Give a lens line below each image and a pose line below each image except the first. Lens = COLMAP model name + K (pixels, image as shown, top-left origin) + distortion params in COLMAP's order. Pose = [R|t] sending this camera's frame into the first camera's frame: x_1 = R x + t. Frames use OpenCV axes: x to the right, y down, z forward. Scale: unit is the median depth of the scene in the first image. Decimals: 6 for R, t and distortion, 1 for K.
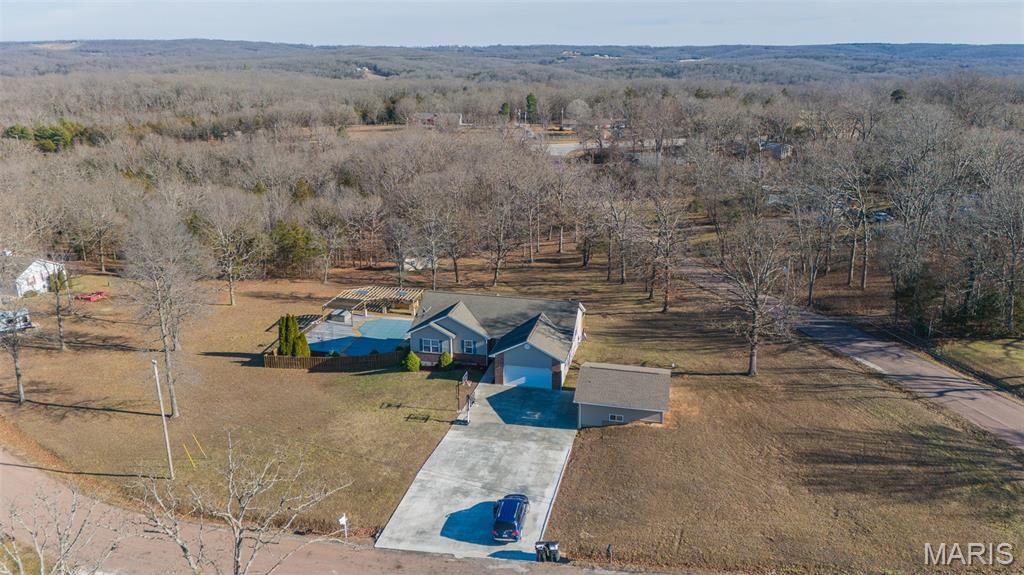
lens RADIAL K [[749.4, 0, 512.6], [0, 749.4, 260.3], [0, 0, 1]] dist [0.085803, -0.075947]
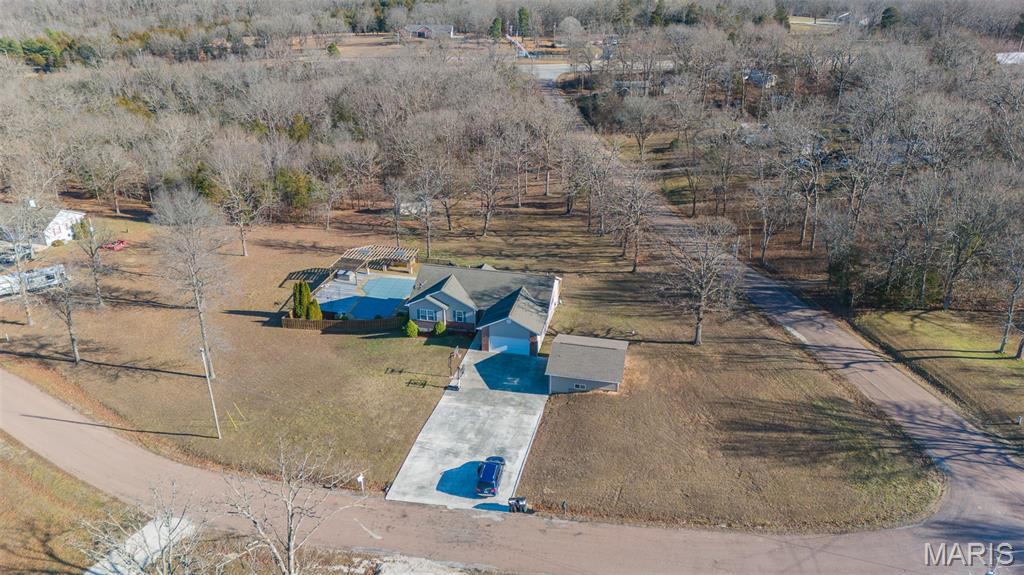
lens RADIAL K [[756.0, 0, 513.8], [0, 756.0, 263.0], [0, 0, 1]] dist [0.093412, -0.094259]
pose [[0.999977, -0.000172, 0.006809, 0.018465], [-0.000779, 0.990222, 0.139498, -0.133340], [-0.006766, -0.139500, 0.990199, -0.155549]]
